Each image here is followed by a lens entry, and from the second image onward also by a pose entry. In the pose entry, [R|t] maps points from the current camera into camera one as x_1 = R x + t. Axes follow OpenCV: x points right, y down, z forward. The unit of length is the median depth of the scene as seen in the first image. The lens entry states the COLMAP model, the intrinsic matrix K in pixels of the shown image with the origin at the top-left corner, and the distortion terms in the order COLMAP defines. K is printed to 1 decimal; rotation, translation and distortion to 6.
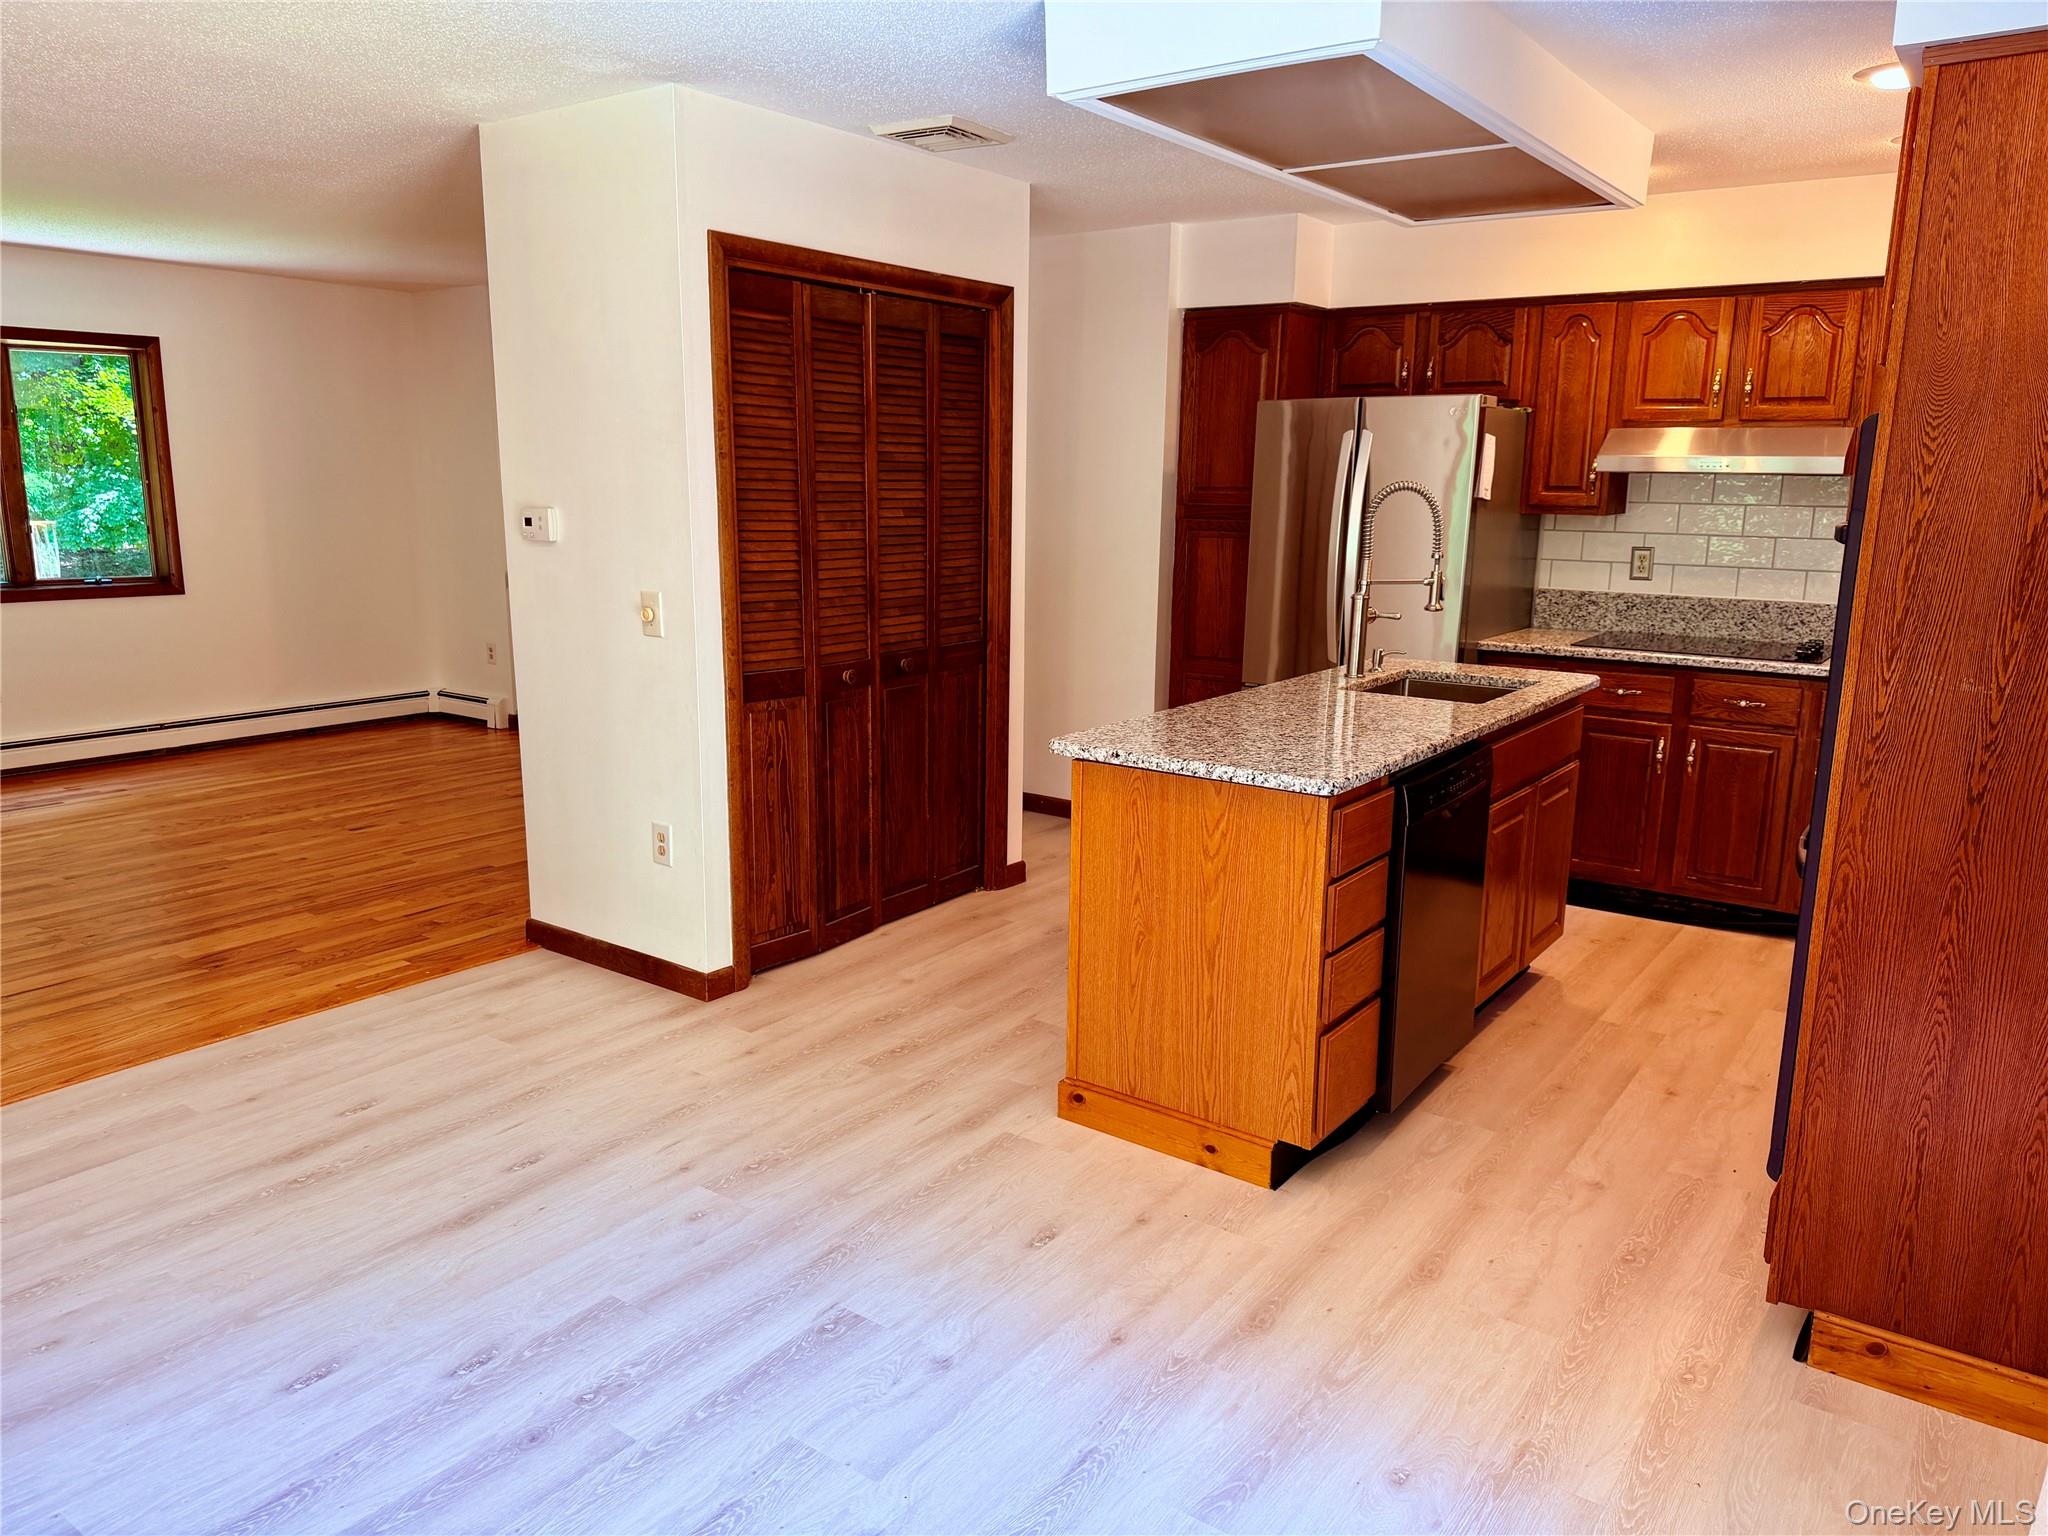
lens RADIAL K [[1443.1, 0, 1021.3], [0, 1443.1, 753.6], [0, 0, 1]] dist [0.045581, -0.058020]
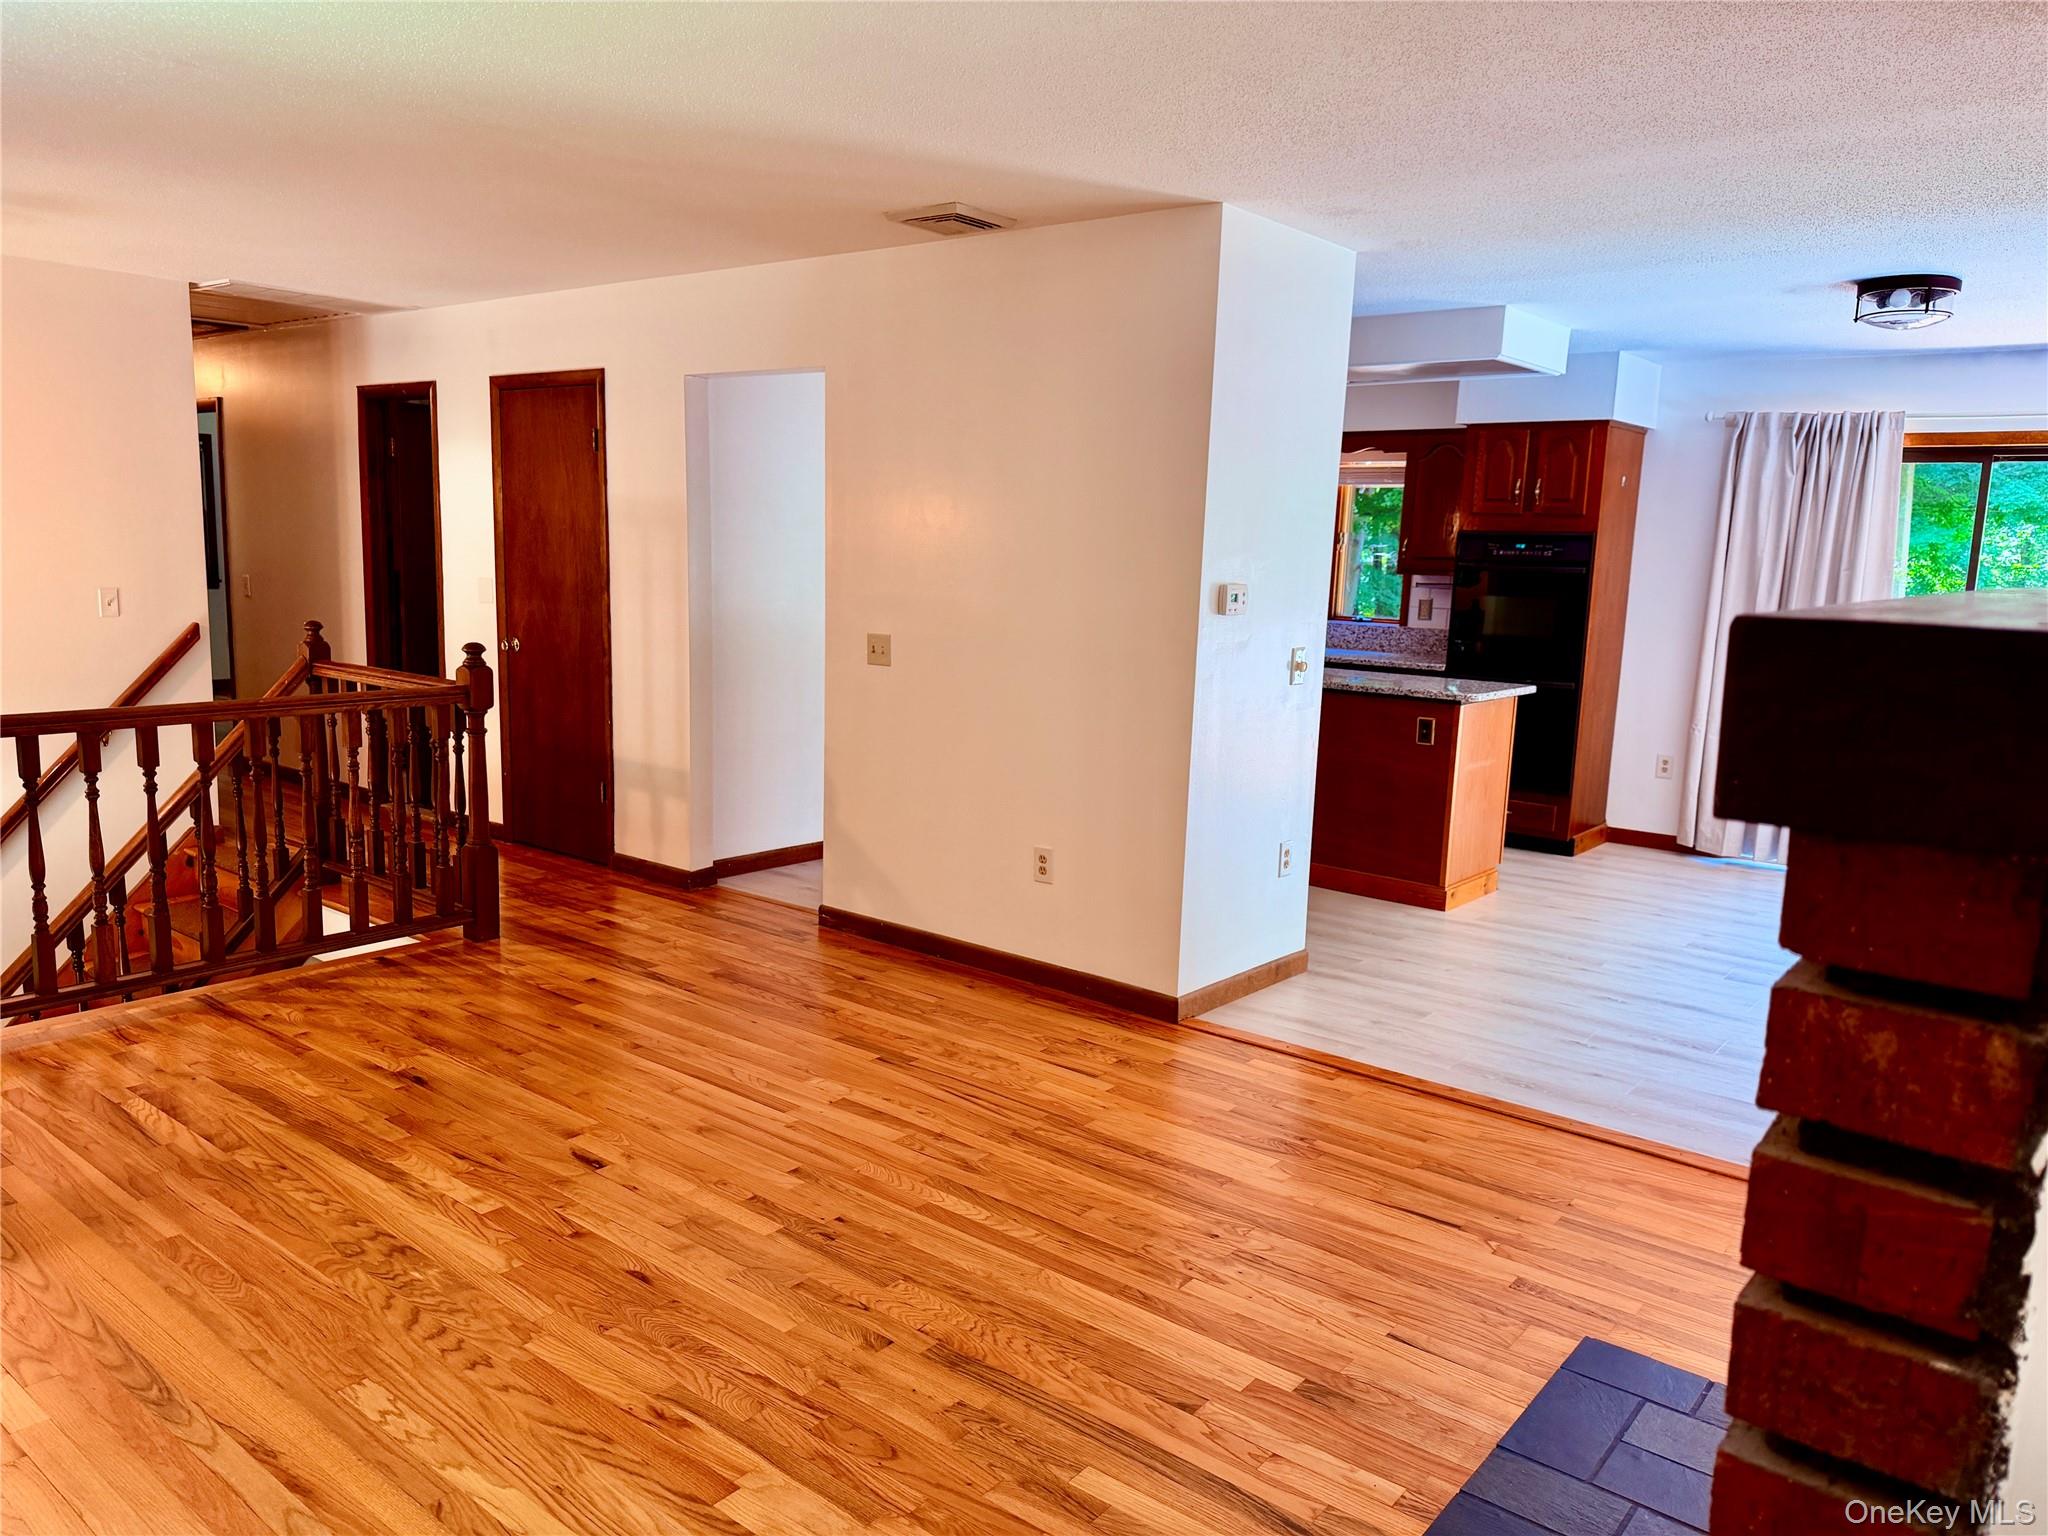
lens RADIAL K [[1443.1, 0, 1021.7], [0, 1443.1, 766.5], [0, 0, 1]] dist [0.045581, -0.058020]
pose [[0.052440, -0.165645, 0.984790, -1.256789], [0.161776, 0.974530, 0.155304, -0.205350], [-0.985433, 0.151171, 0.077902, 0.986261]]
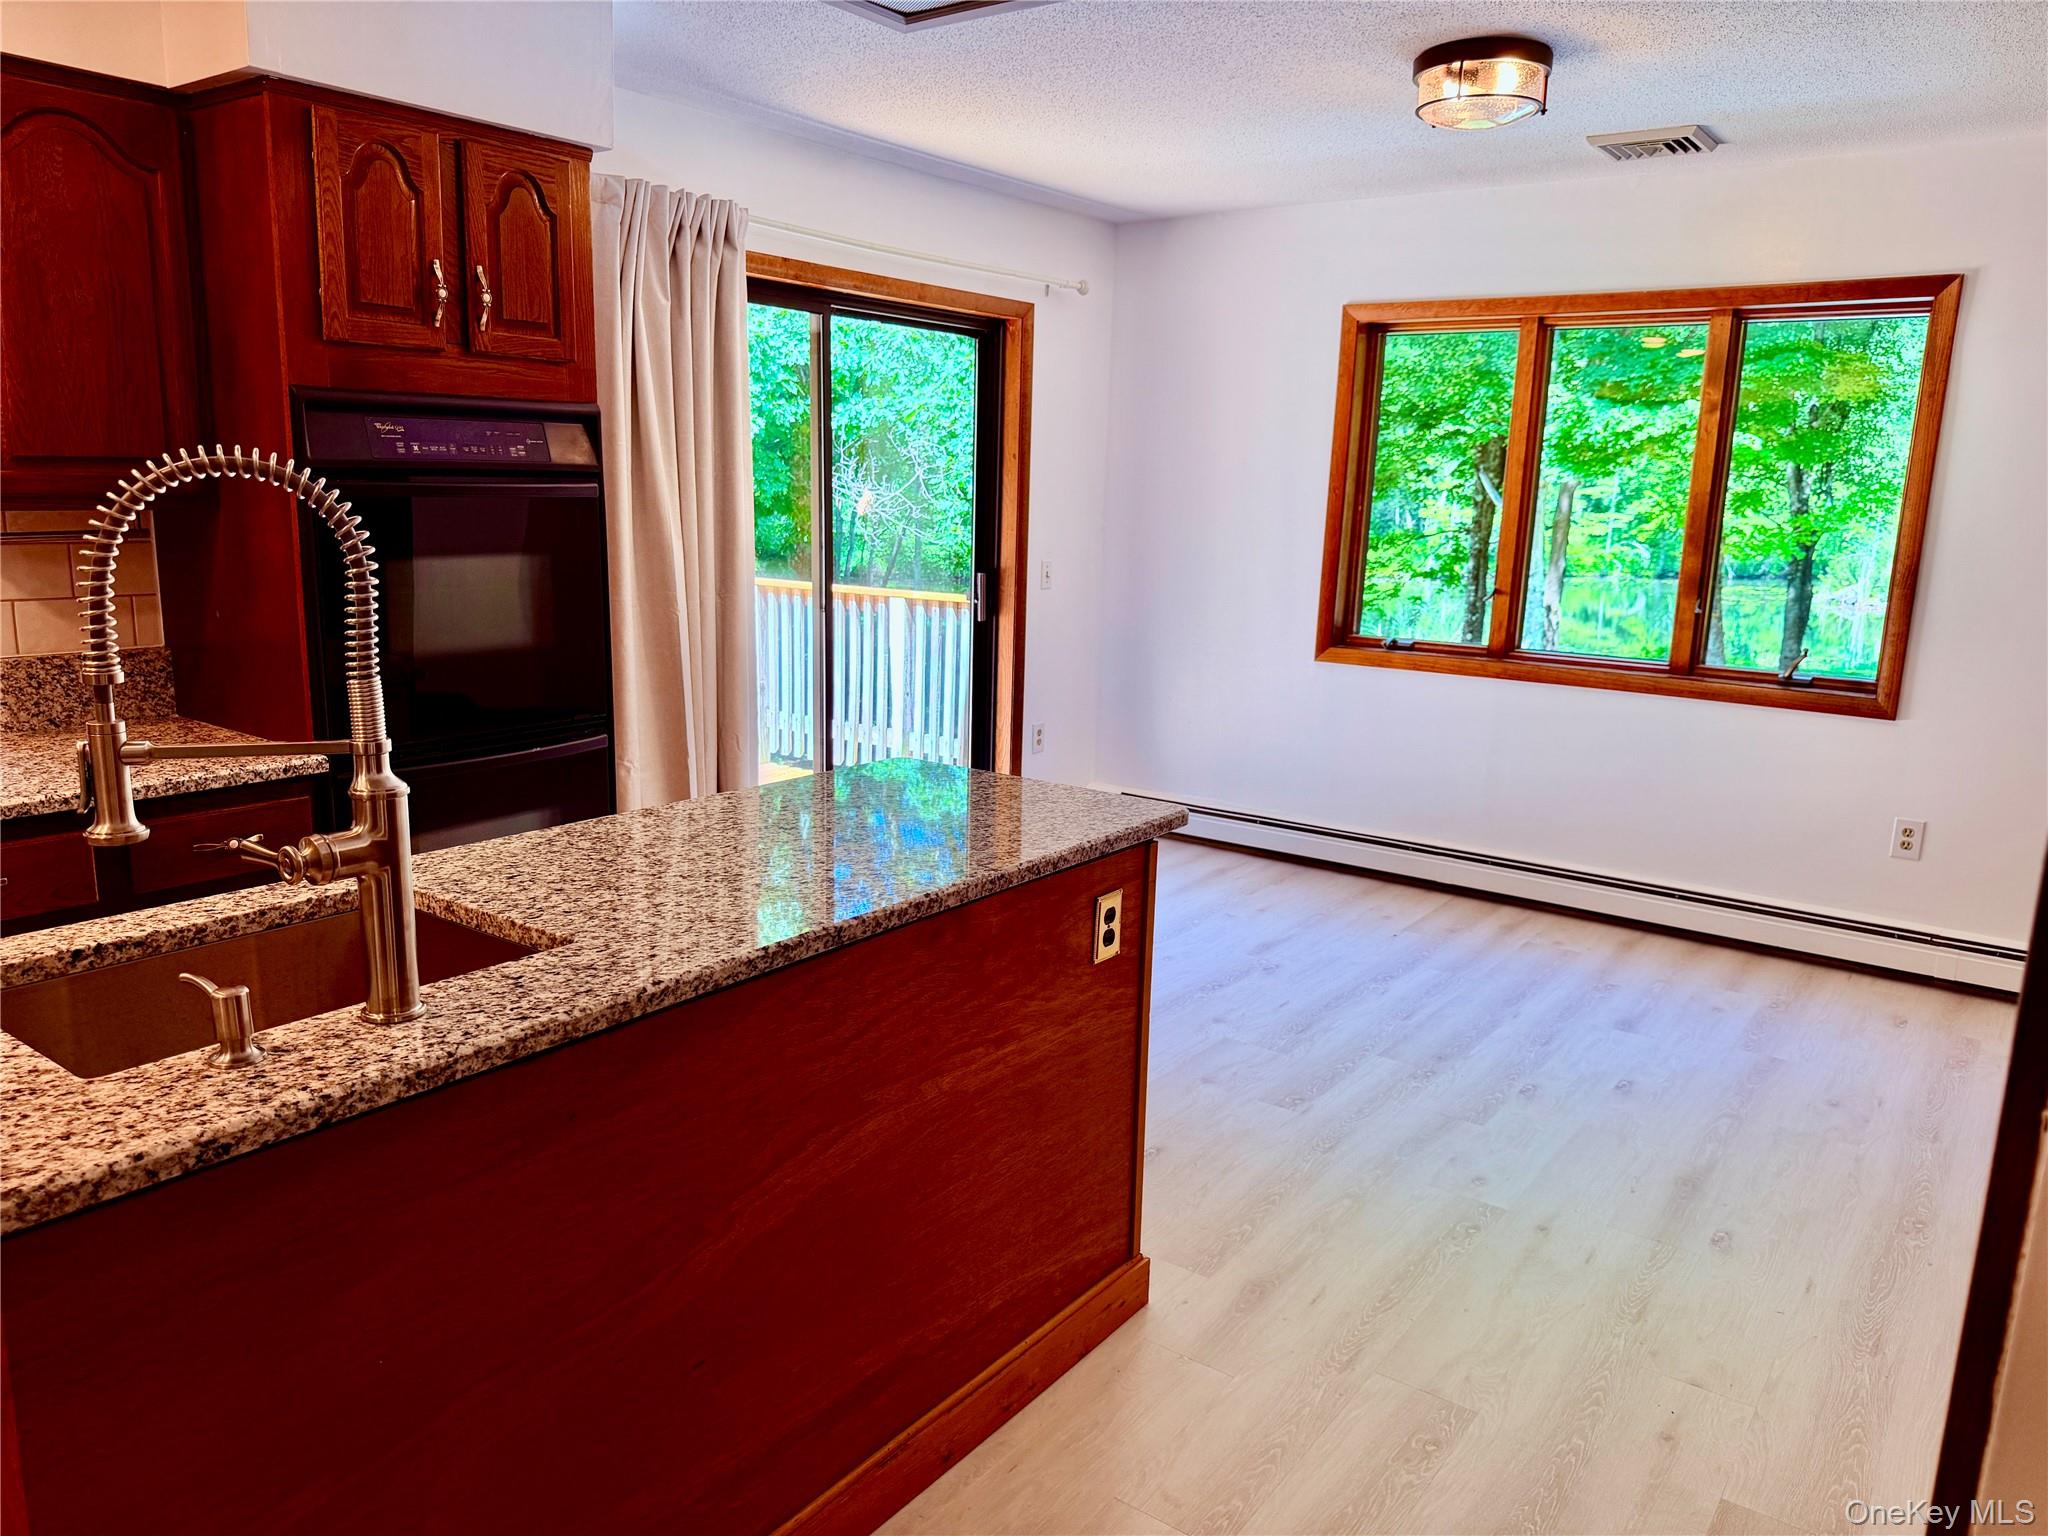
lens RADIAL K [[1443.1, 0, 1006.1], [0, 1443.1, 781.4], [0, 0, 1]] dist [0.045581, -0.058020]
pose [[-0.999124, -0.040438, 0.010780, 0.077048], [-0.032744, 0.915761, 0.400387, -0.229093], [-0.026063, 0.399683, -0.916283, 1.173210]]
